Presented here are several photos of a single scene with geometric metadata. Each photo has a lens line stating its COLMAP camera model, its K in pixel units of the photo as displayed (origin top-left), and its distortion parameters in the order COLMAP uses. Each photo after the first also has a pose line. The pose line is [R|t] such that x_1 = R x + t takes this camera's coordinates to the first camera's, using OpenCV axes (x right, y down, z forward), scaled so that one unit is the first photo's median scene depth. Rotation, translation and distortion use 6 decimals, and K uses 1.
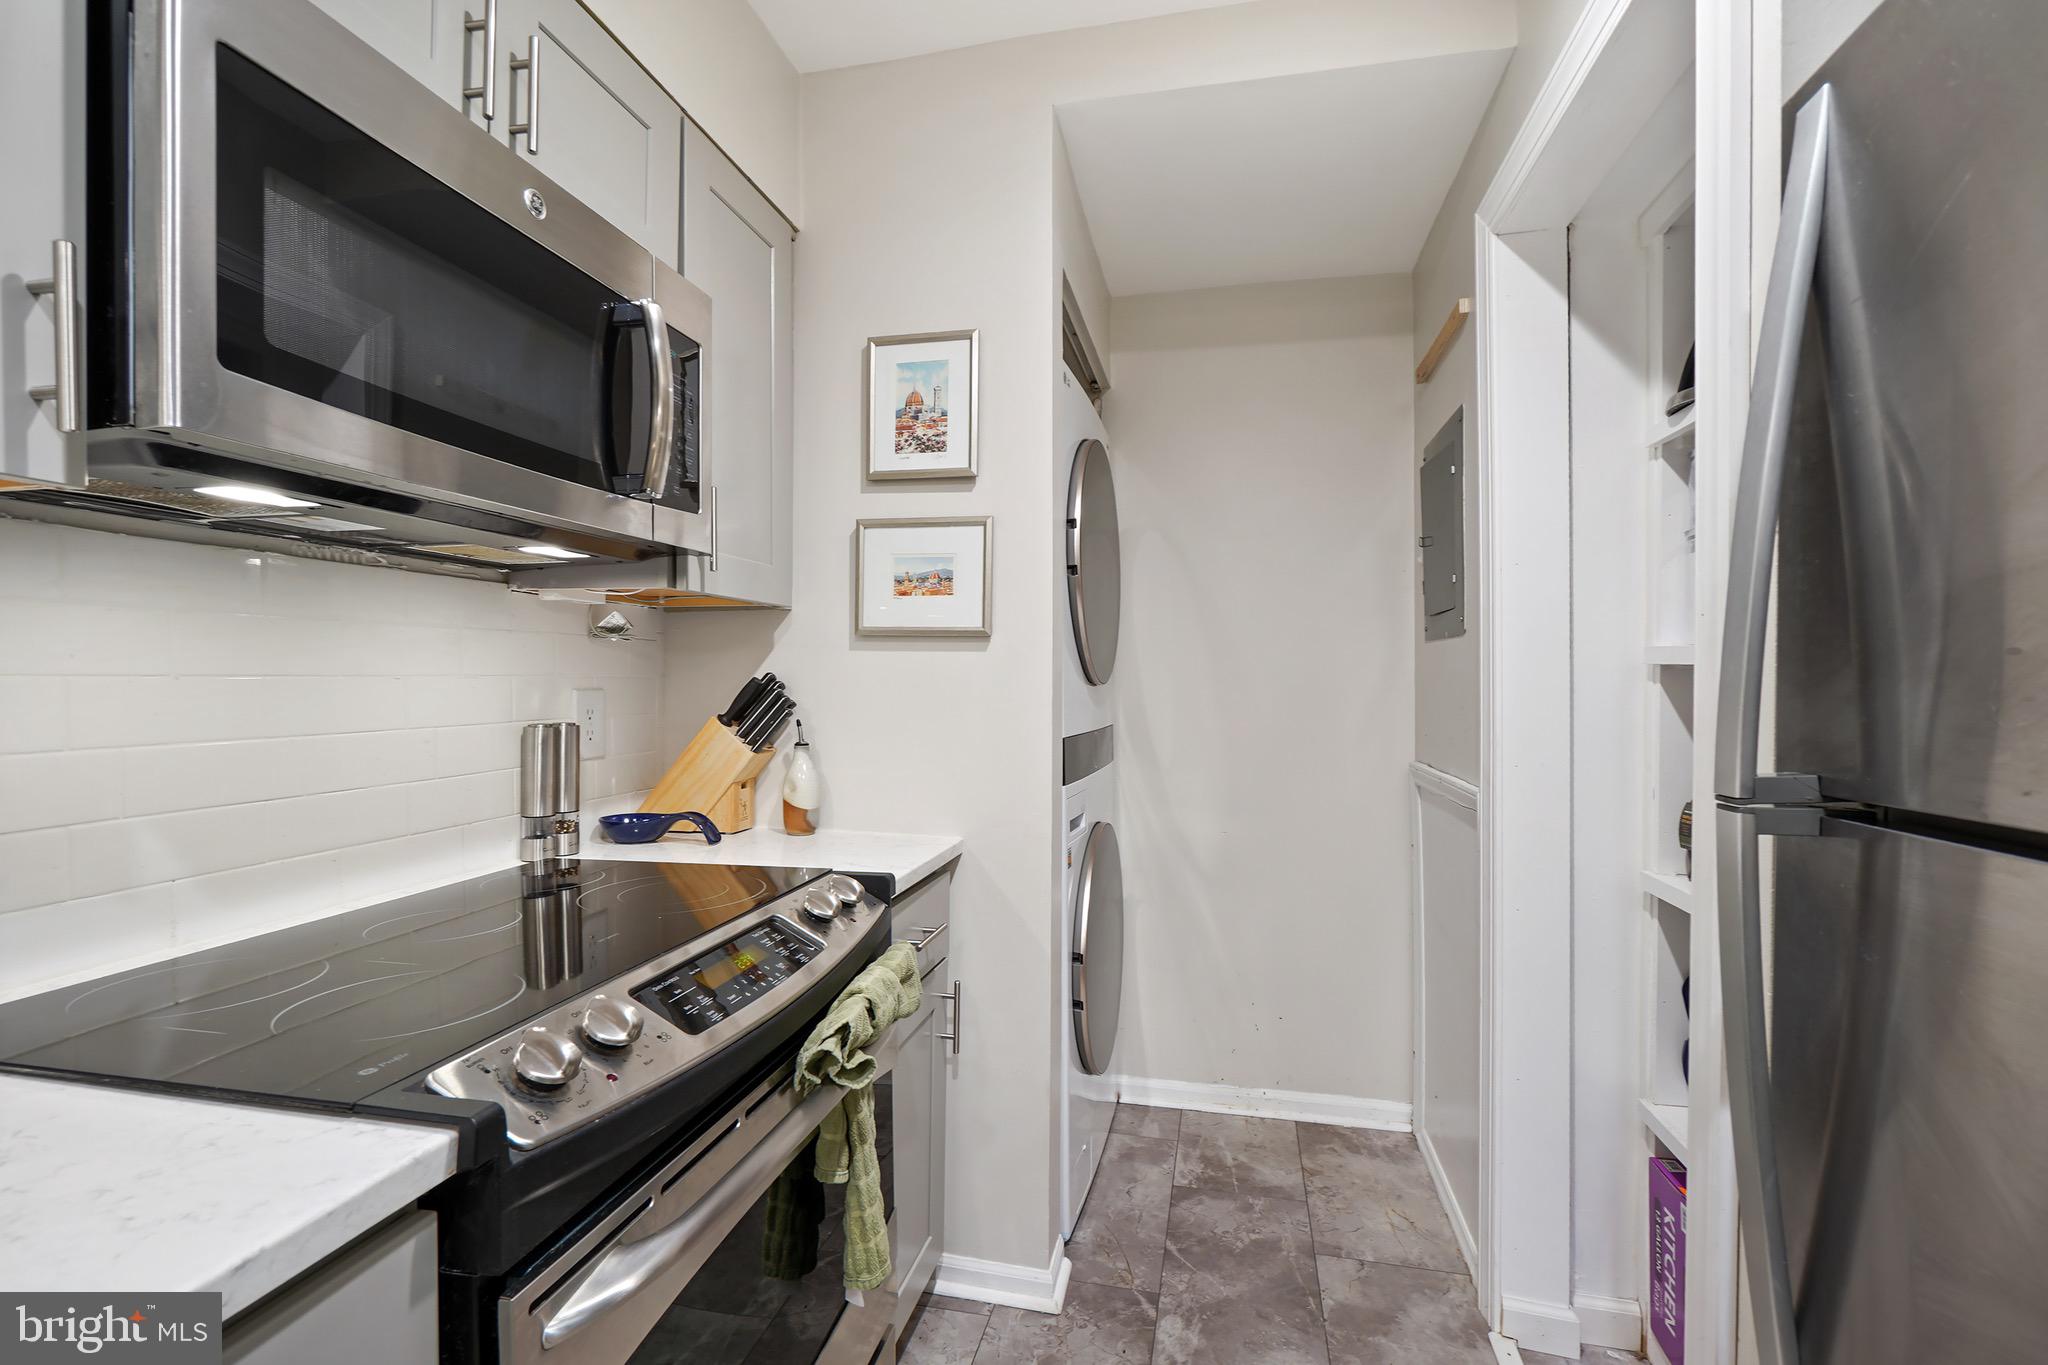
lens RADIAL K [[903.0, 0, 1024.7], [0, 903.0, 704.6], [0, 0, 1]] dist [0.002119, -0.000439]
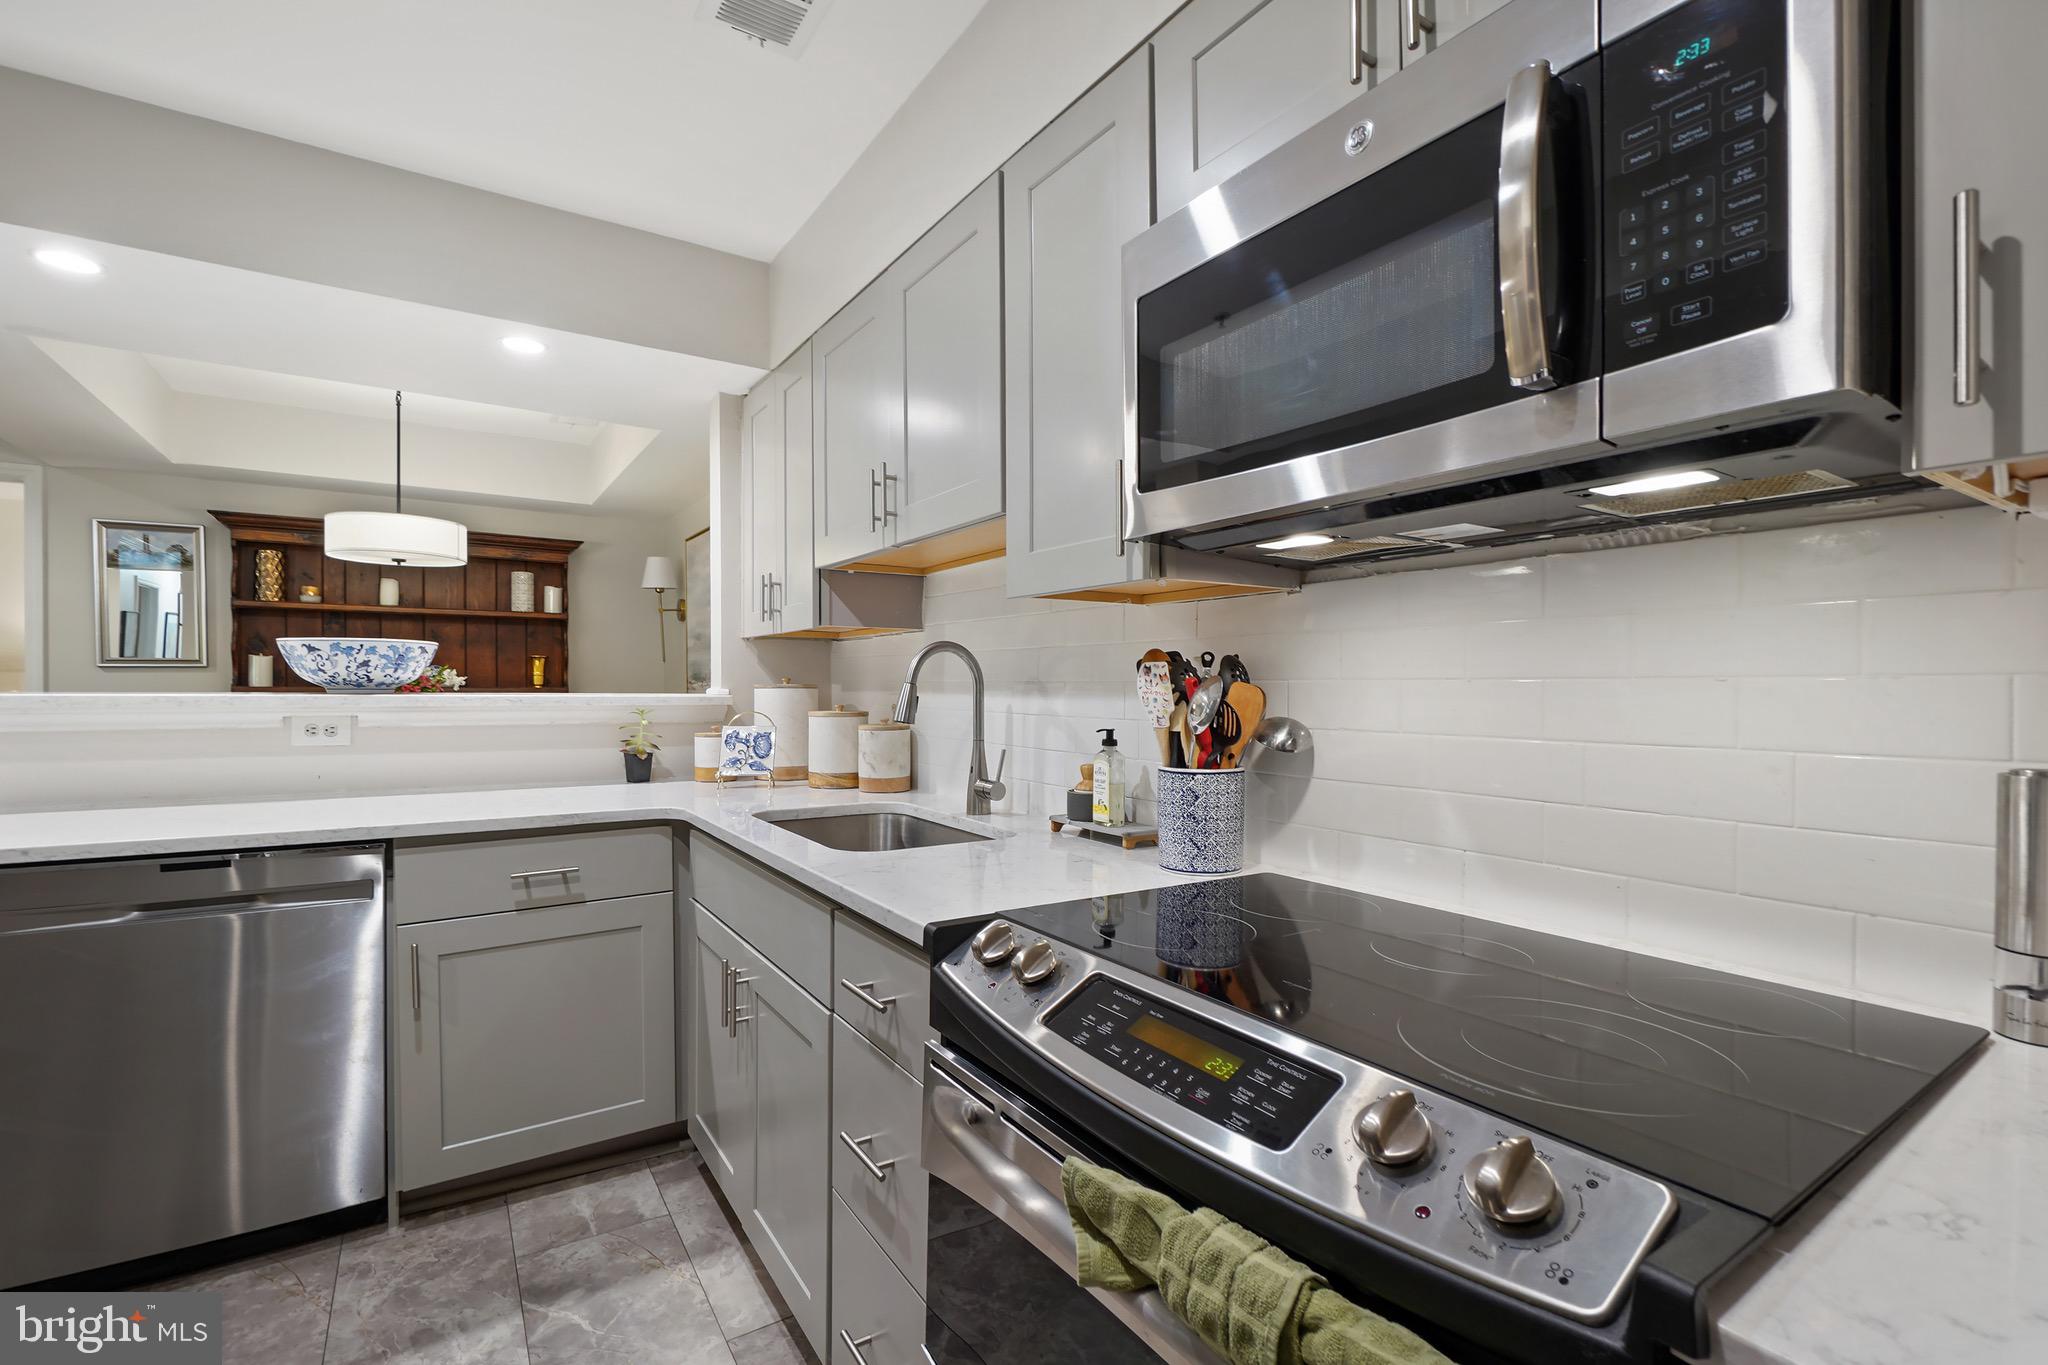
lens RADIAL K [[919.2, 0, 1019.8], [0, 919.2, 667.8], [0, 0, 1]] dist [-0.059011, 0.021074]
pose [[-0.699336, -0.007285, -0.714756, 0.200853], [-0.015542, 0.999867, 0.005016, -0.024348], [0.714625, 0.014617, -0.699355, 0.844141]]
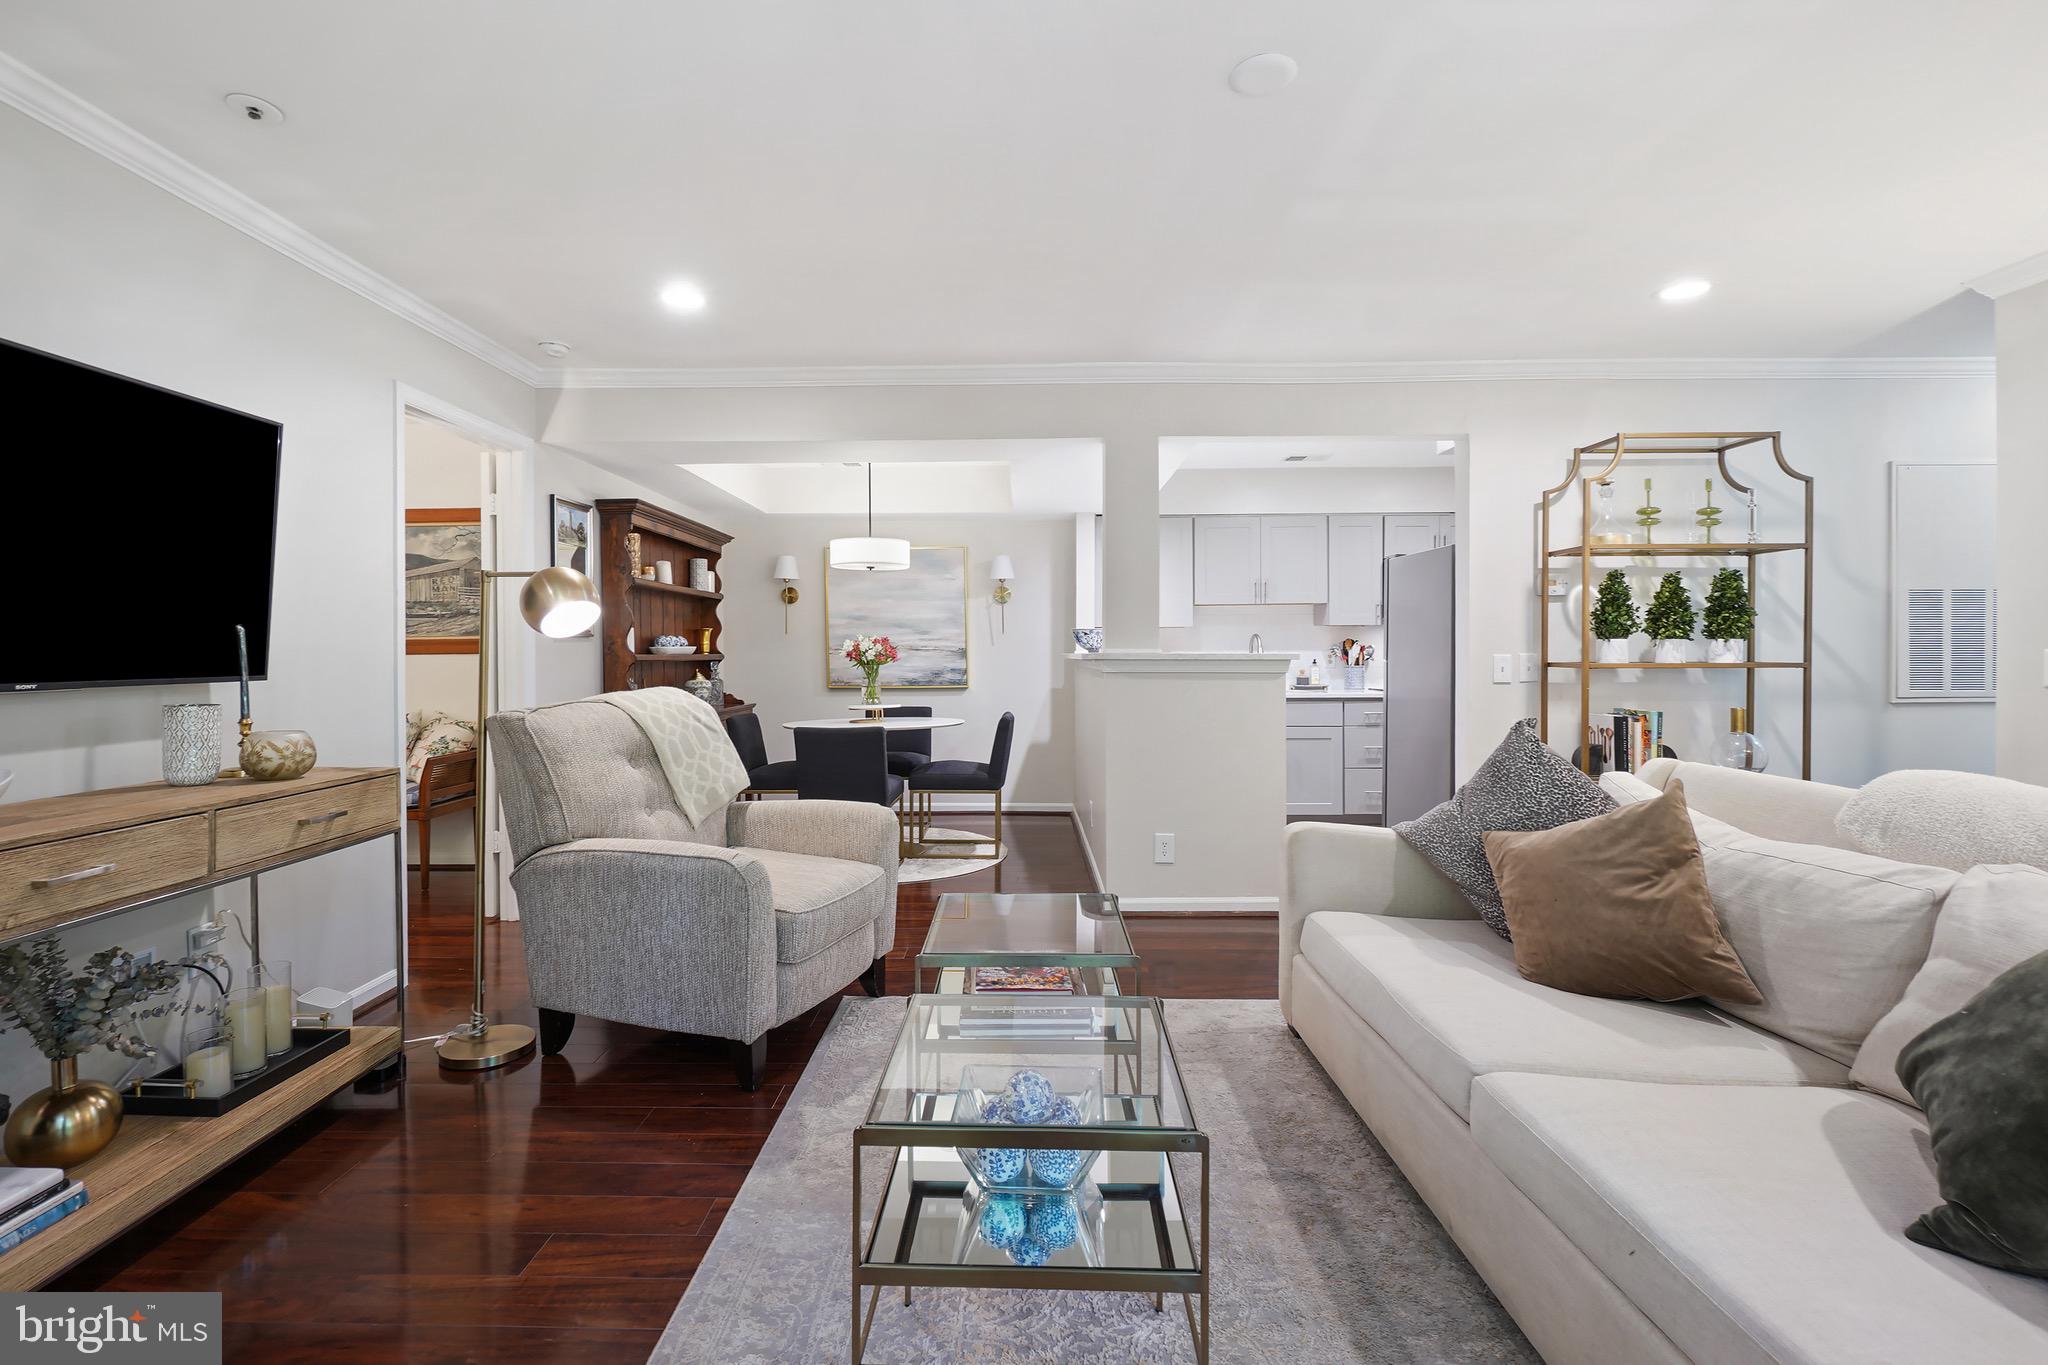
lens RADIAL K [[908.6, 0, 1006.4], [0, 908.6, 661.8], [0, 0, 1]] dist [0.000935, -0.000151]
pose [[0.198245, 0.015903, -0.980023, 2.811231], [-0.019223, 0.999739, 0.012334, 0.036376], [0.979964, 0.016394, 0.198499, -1.773124]]
